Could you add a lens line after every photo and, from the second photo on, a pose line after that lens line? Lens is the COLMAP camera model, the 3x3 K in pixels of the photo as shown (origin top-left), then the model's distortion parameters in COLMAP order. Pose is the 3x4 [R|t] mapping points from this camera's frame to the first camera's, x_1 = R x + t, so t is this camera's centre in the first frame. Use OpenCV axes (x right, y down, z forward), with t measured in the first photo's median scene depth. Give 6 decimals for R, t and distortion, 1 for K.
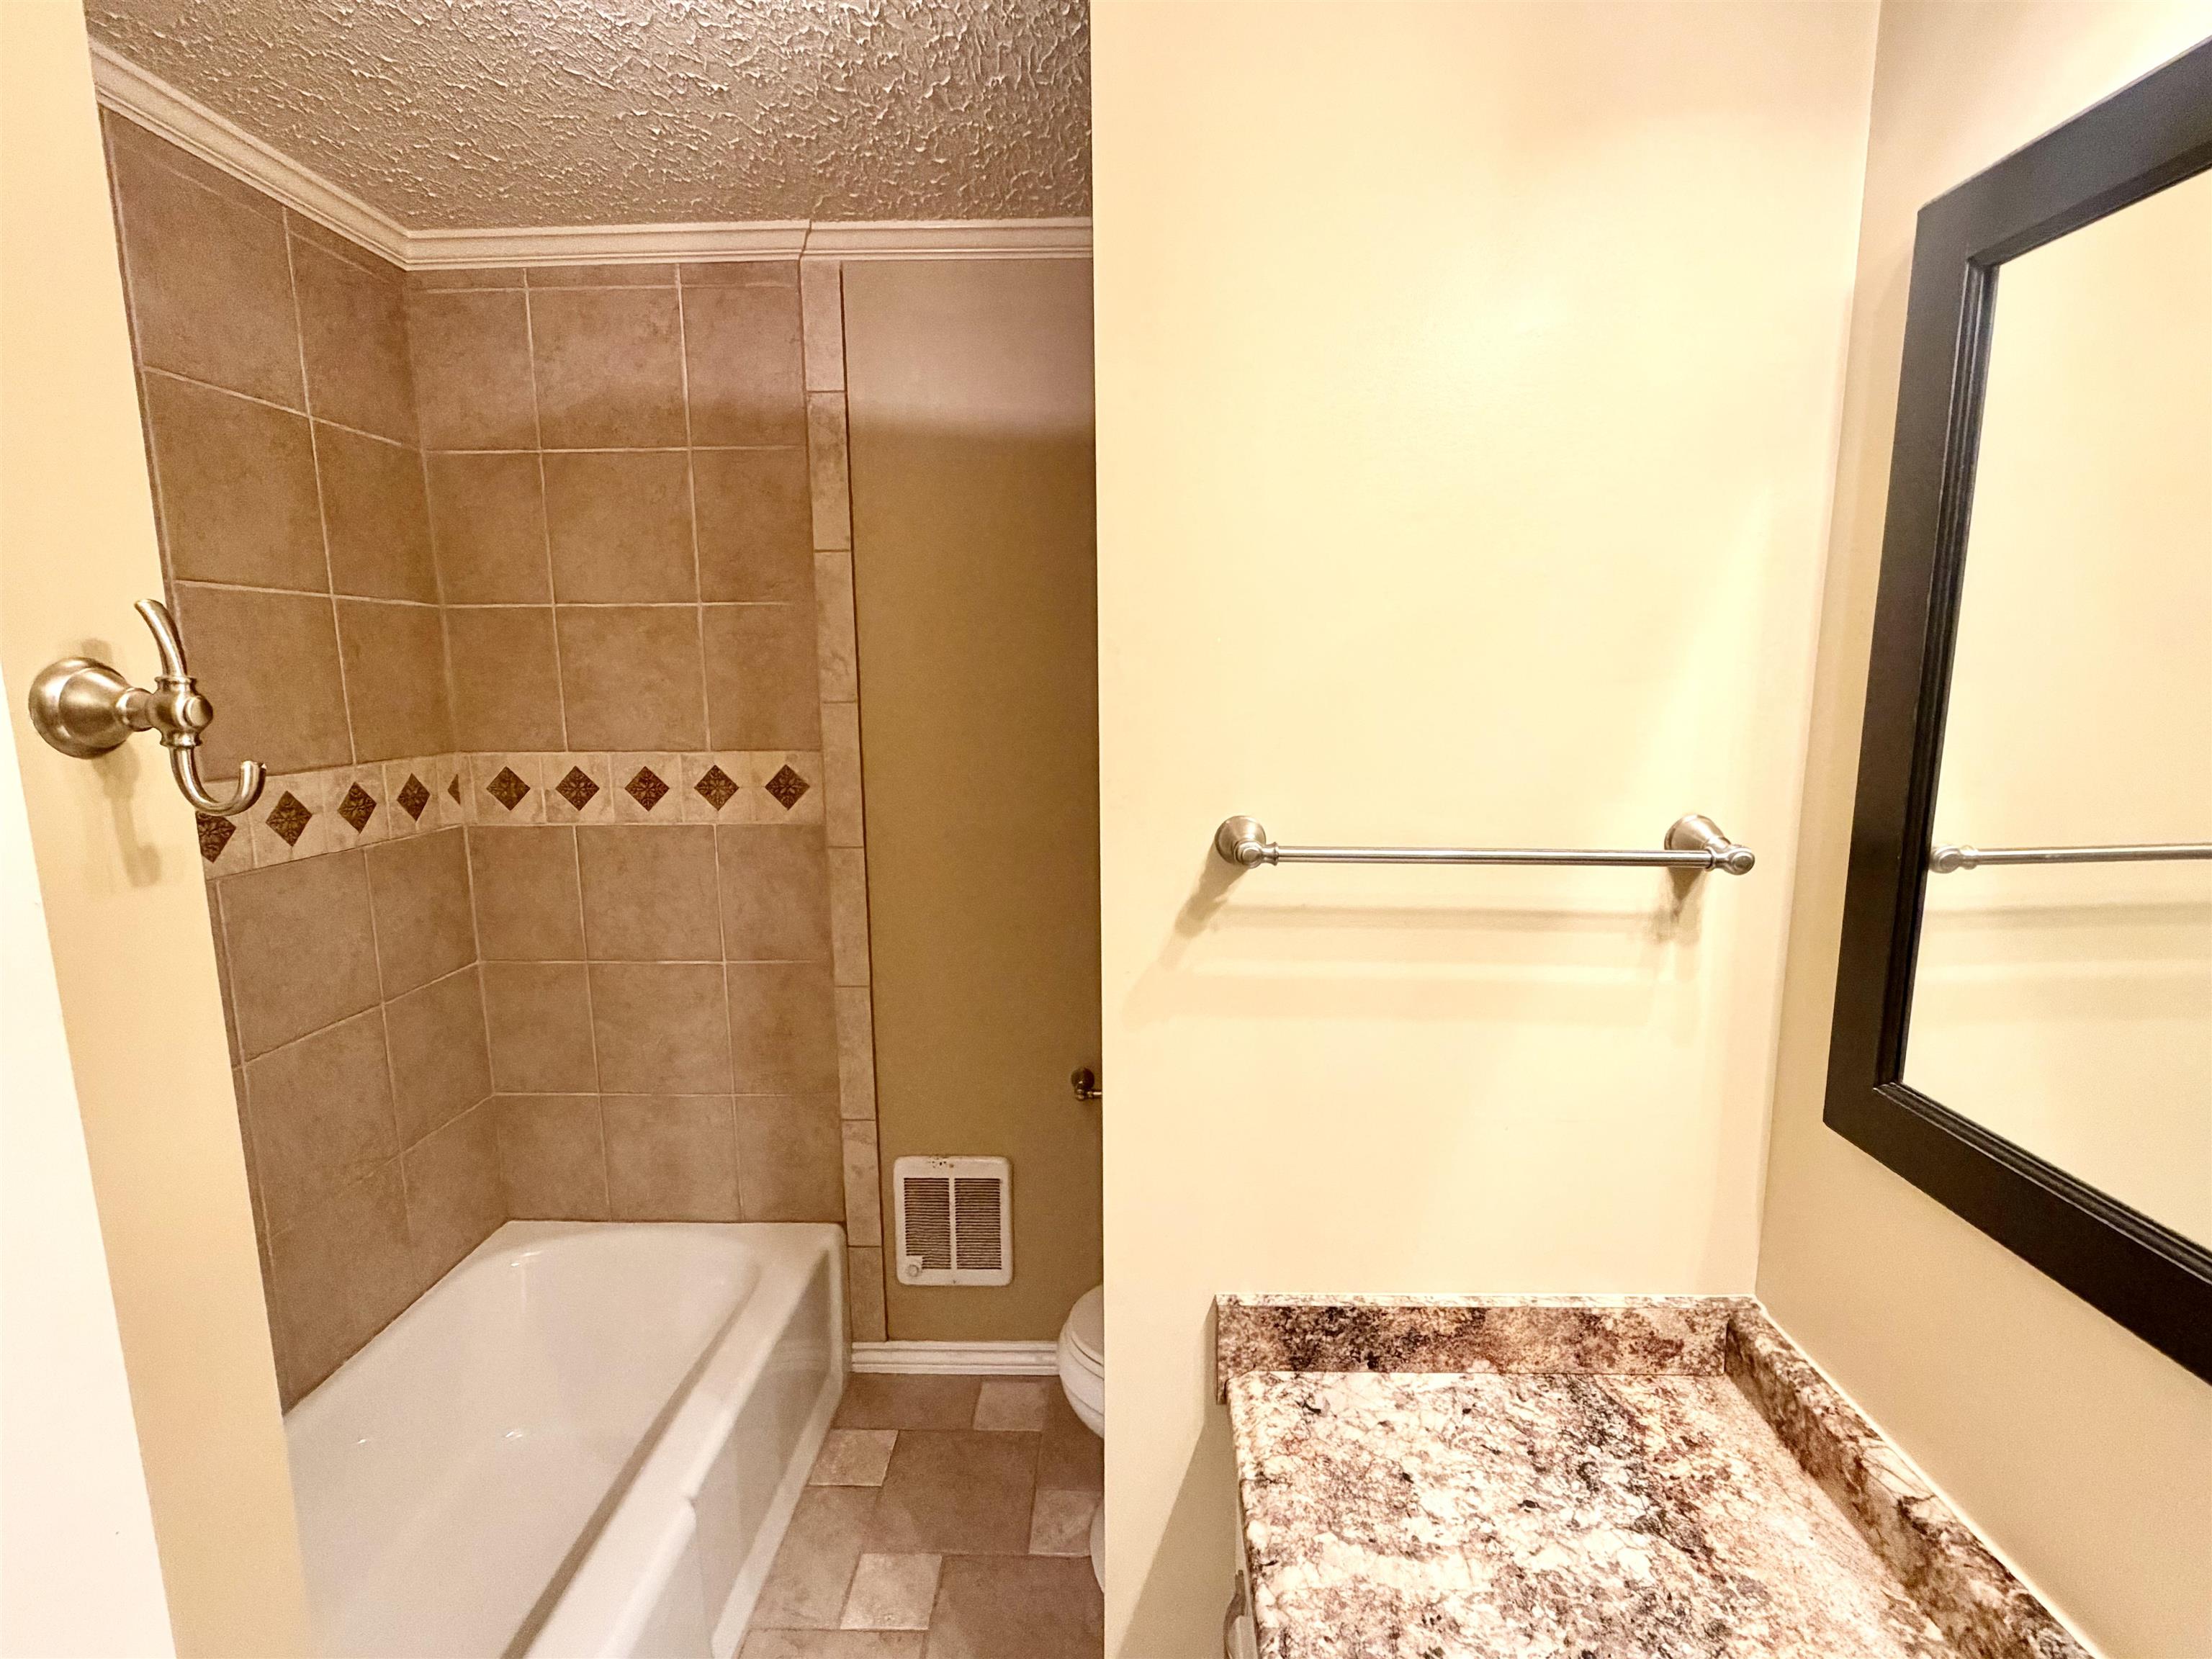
lens RADIAL K [[1025.2, 0, 1100.1], [0, 1025.2, 826.9], [0, 0, 1]] dist [-0.002523, 0.001040]
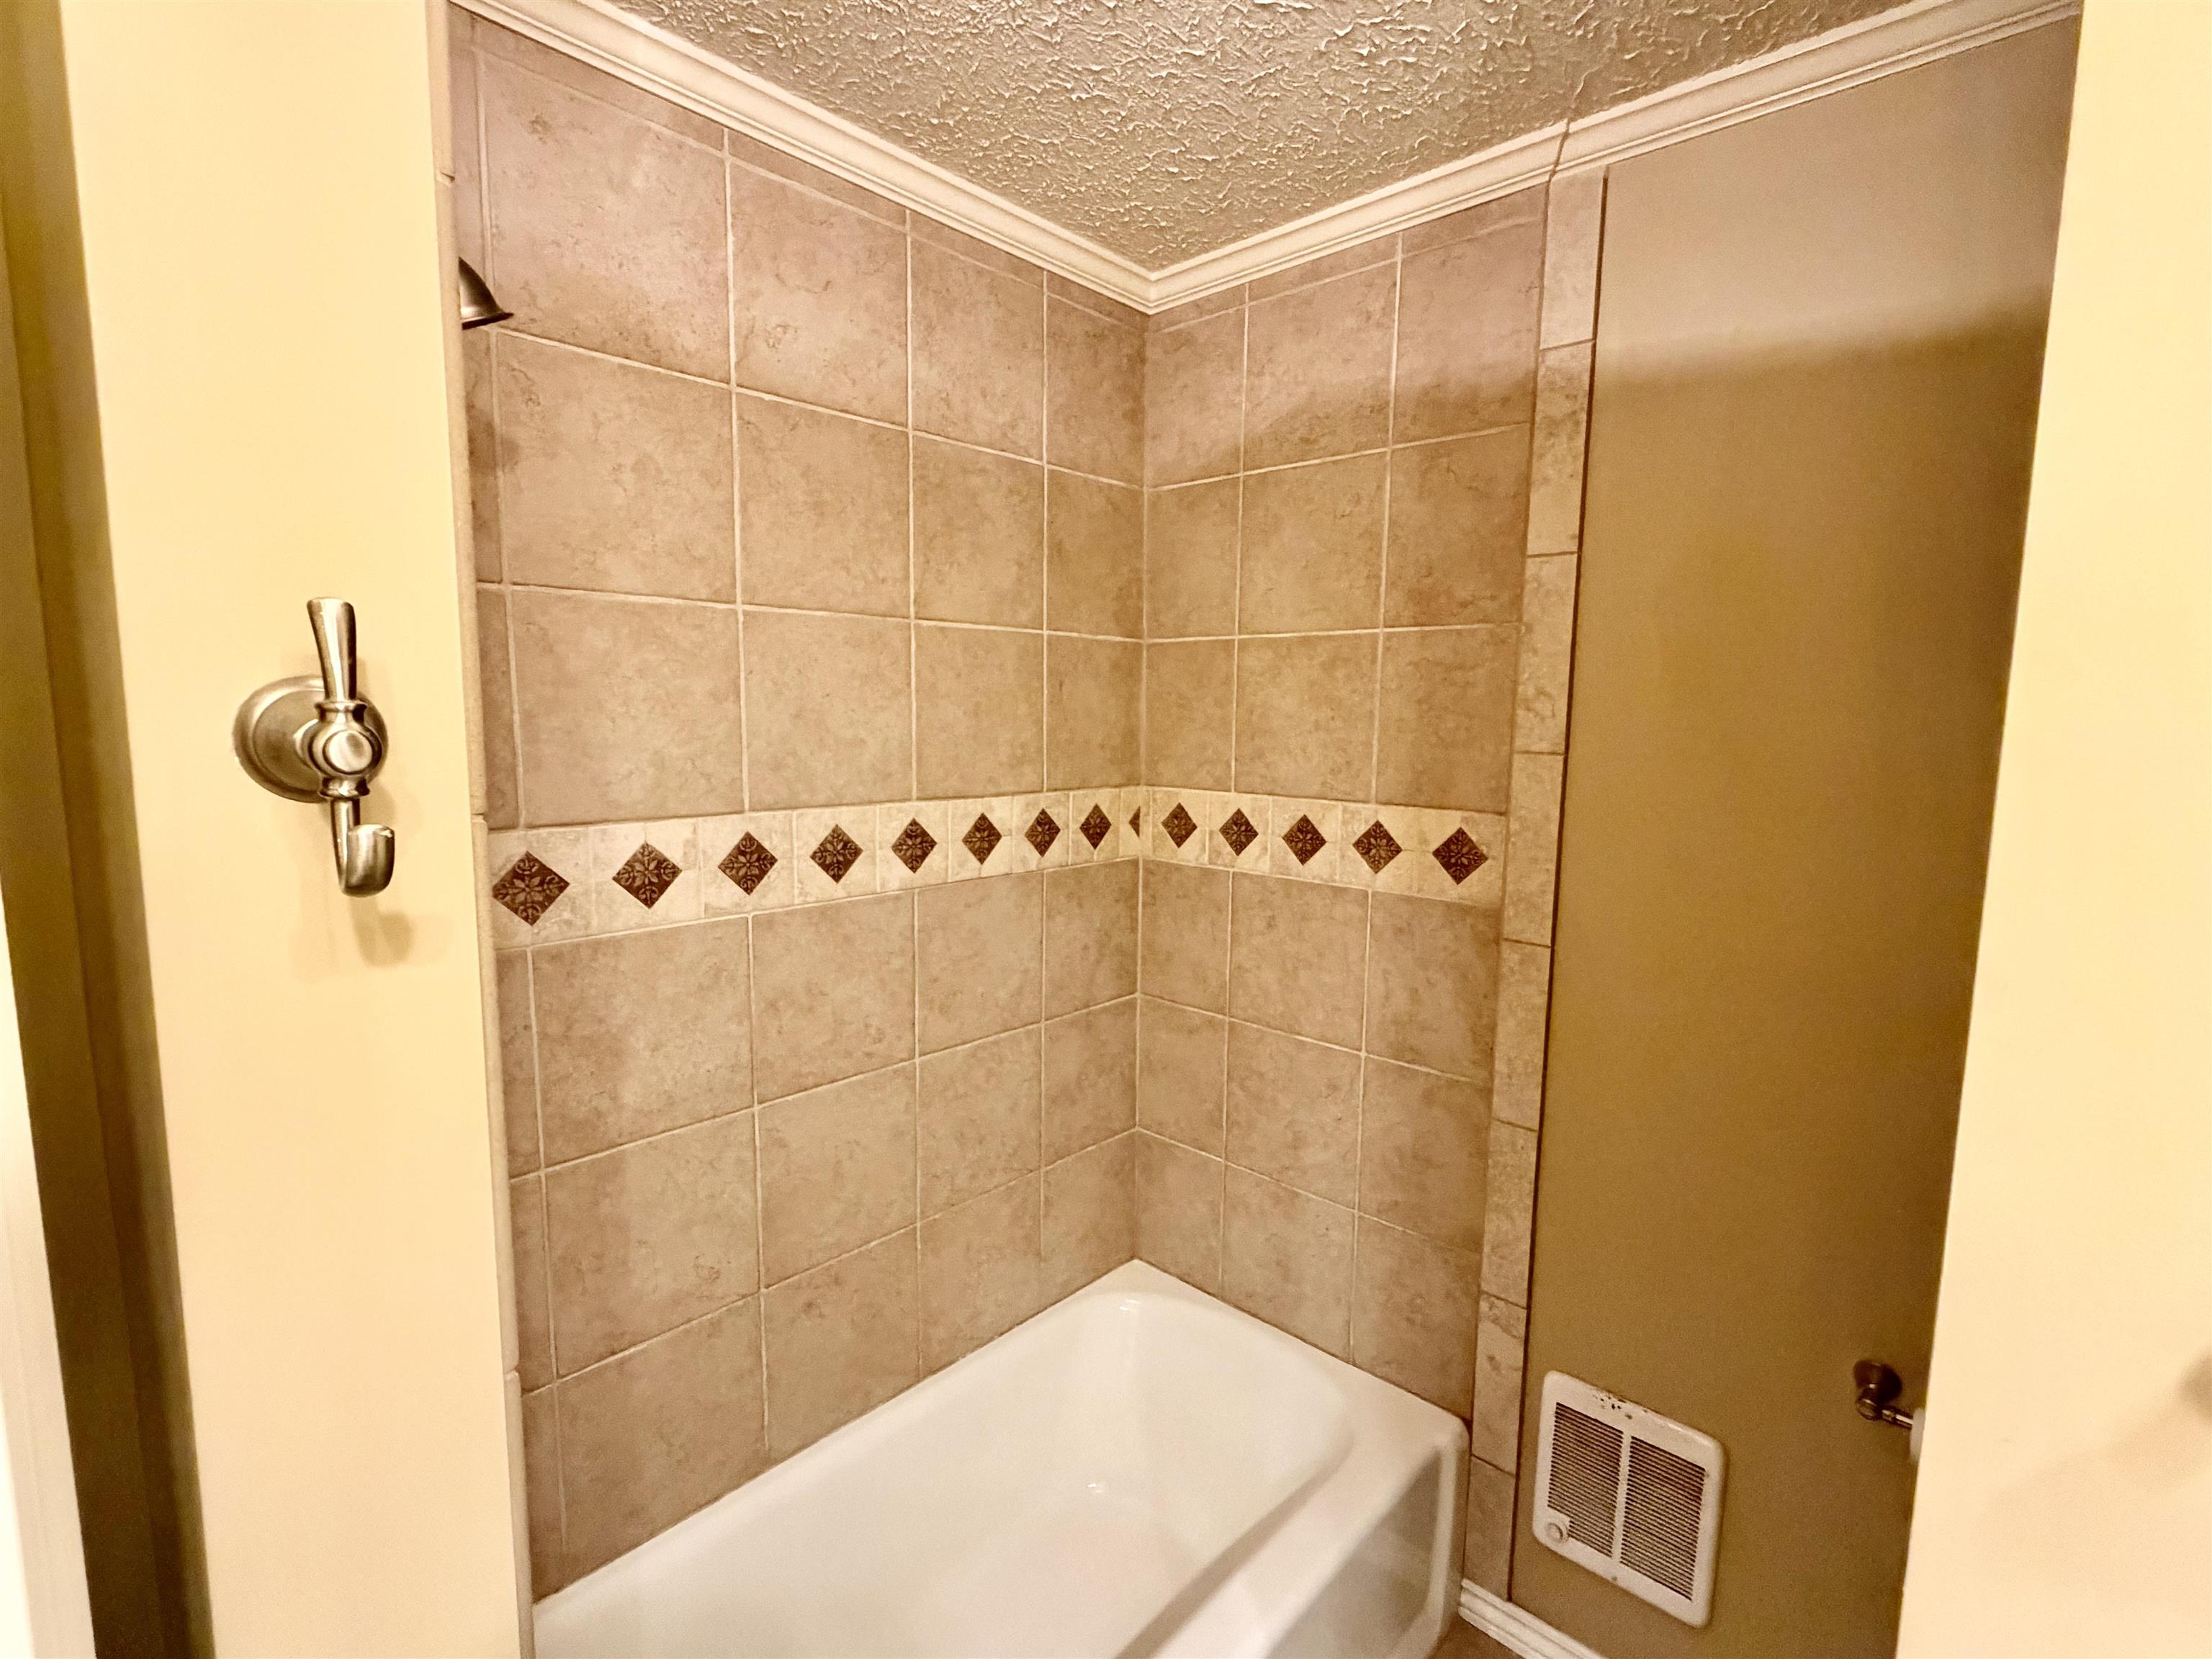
lens RADIAL K [[1025.2, 0, 1099.2], [0, 1025.2, 832.2], [0, 0, 1]] dist [-0.002523, 0.001040]
pose [[0.753541, 0.096030, -0.650349, -0.000665], [-0.116736, 0.993098, 0.011381, -0.049944], [0.646953, 0.067343, 0.759550, 0.316724]]
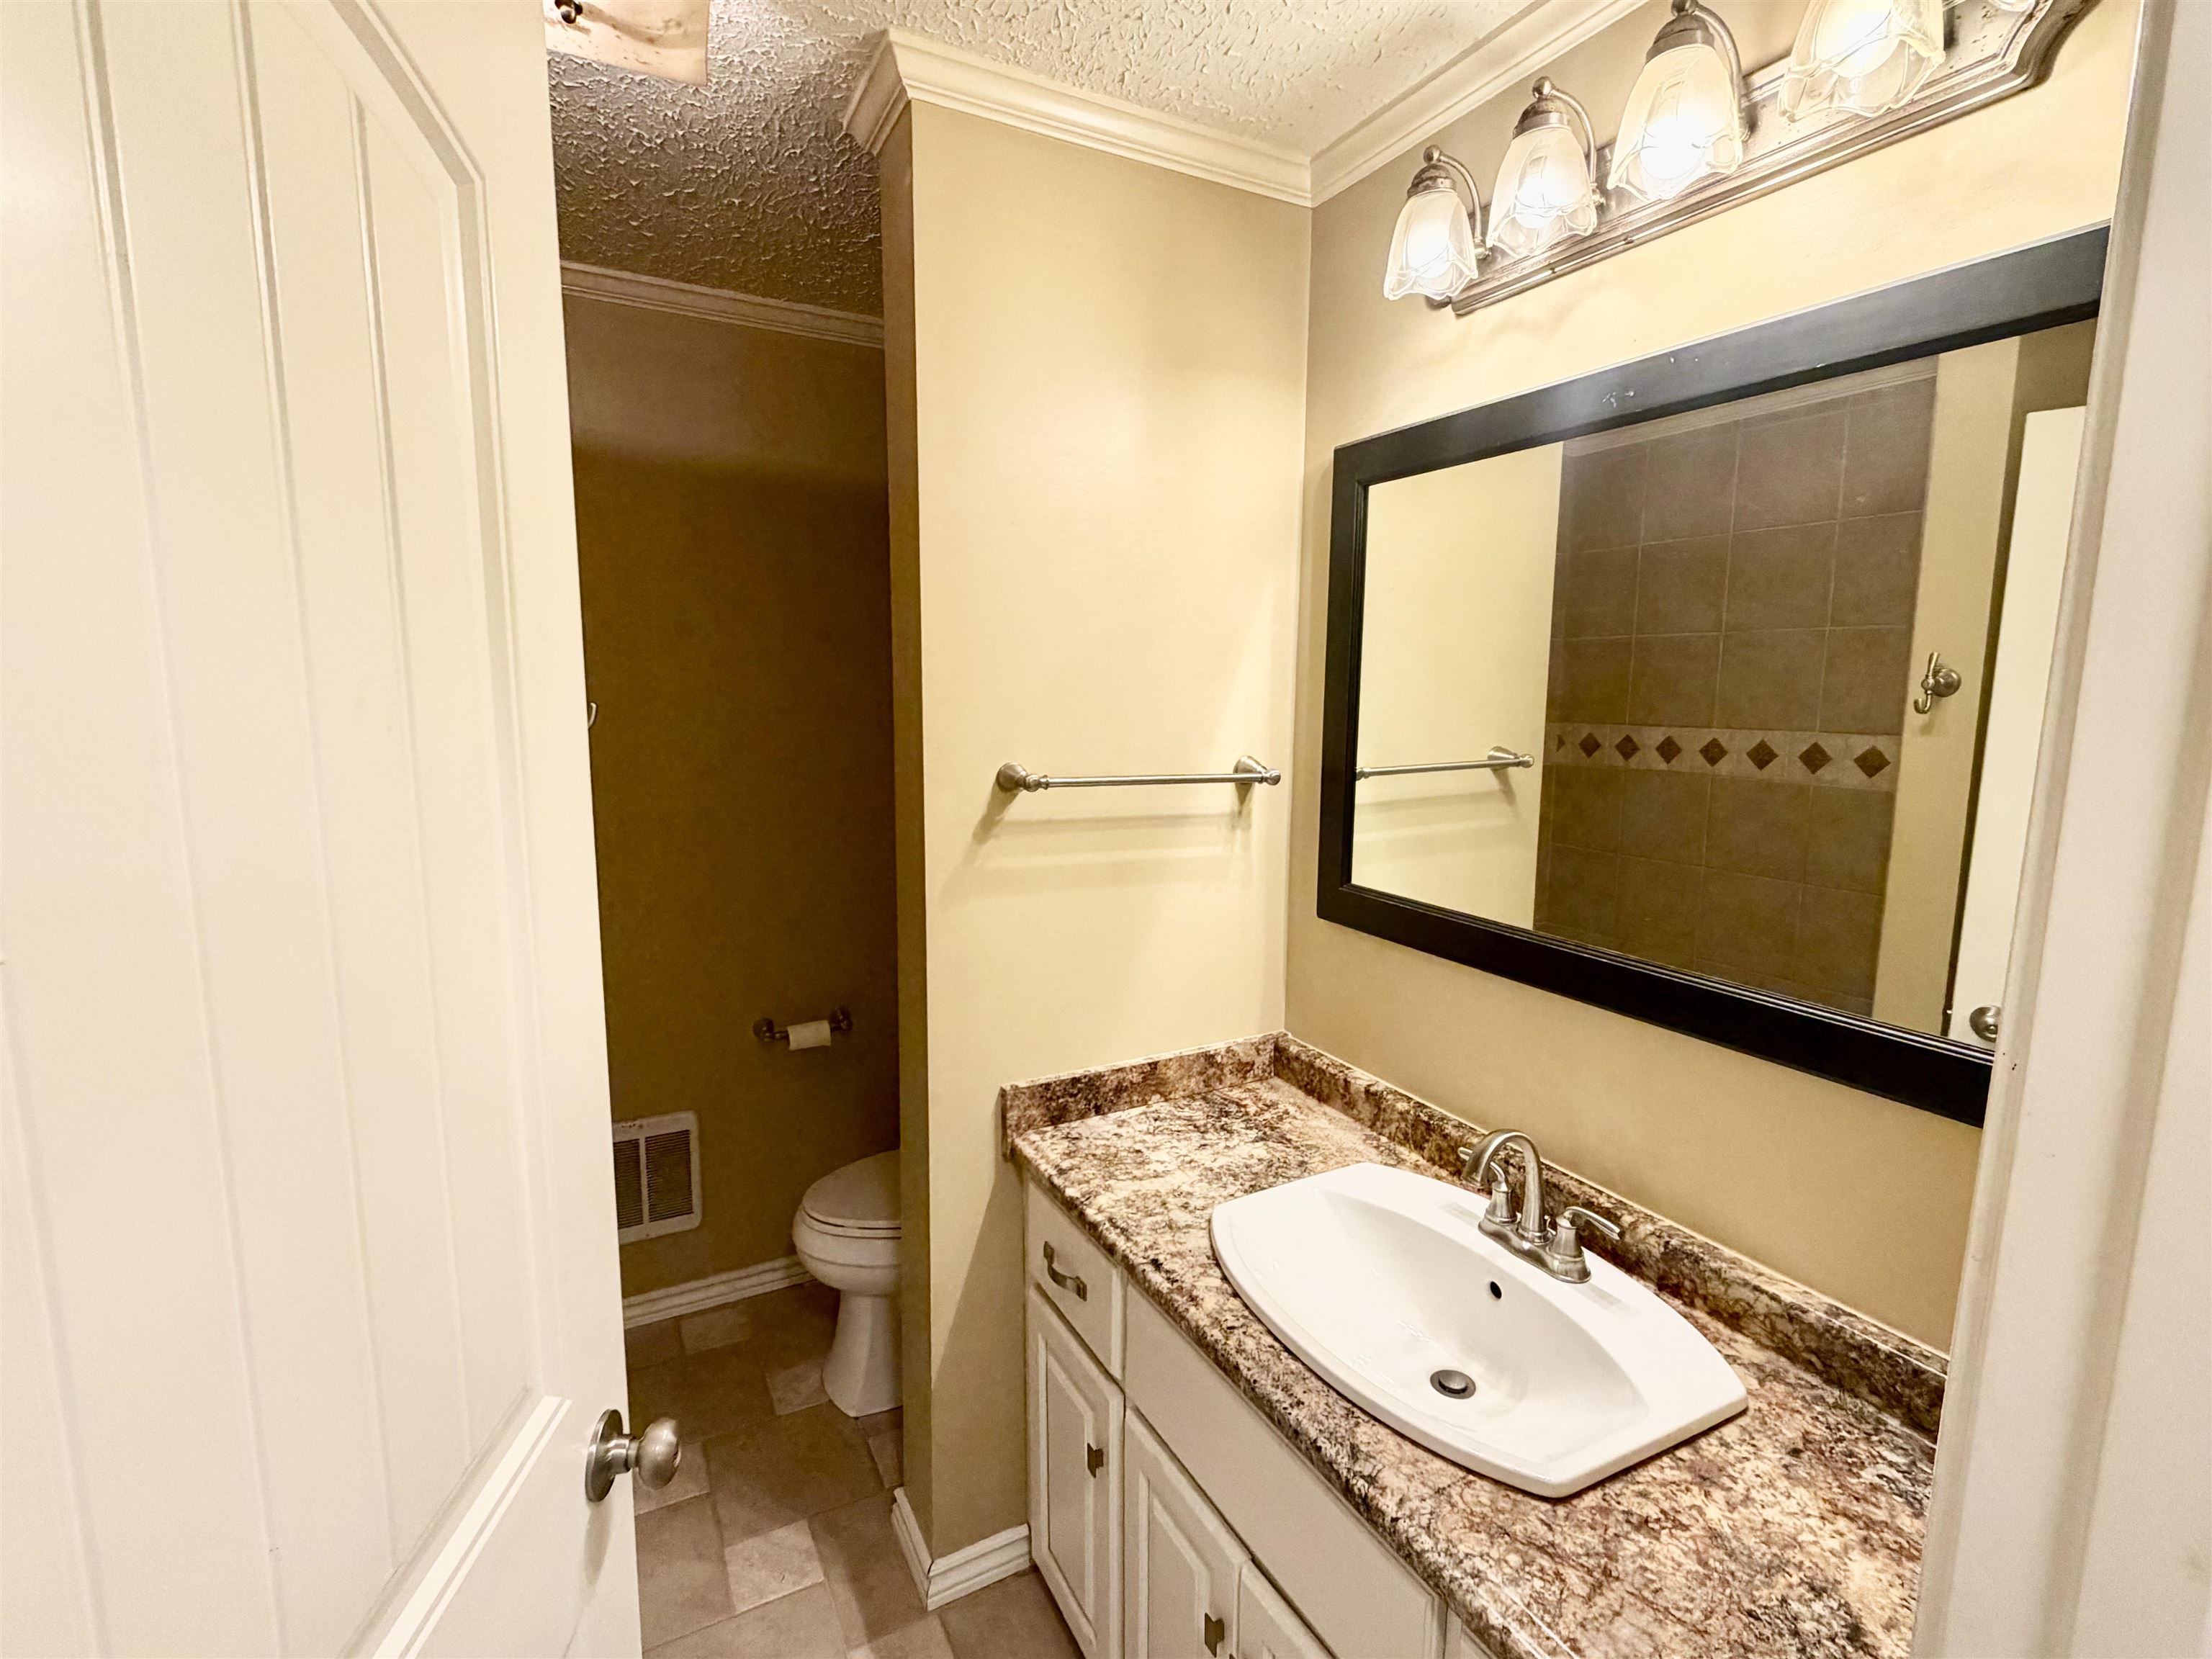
lens RADIAL K [[1025.2, 0, 1107.4], [0, 1025.2, 830.7], [0, 0, 1]] dist [-0.002523, 0.001040]
pose [[0.865575, -0.053054, 0.497962, -0.371367], [0.060897, 0.998144, 0.000491, 0.072291], [-0.497064, 0.029899, 0.867199, -0.298695]]
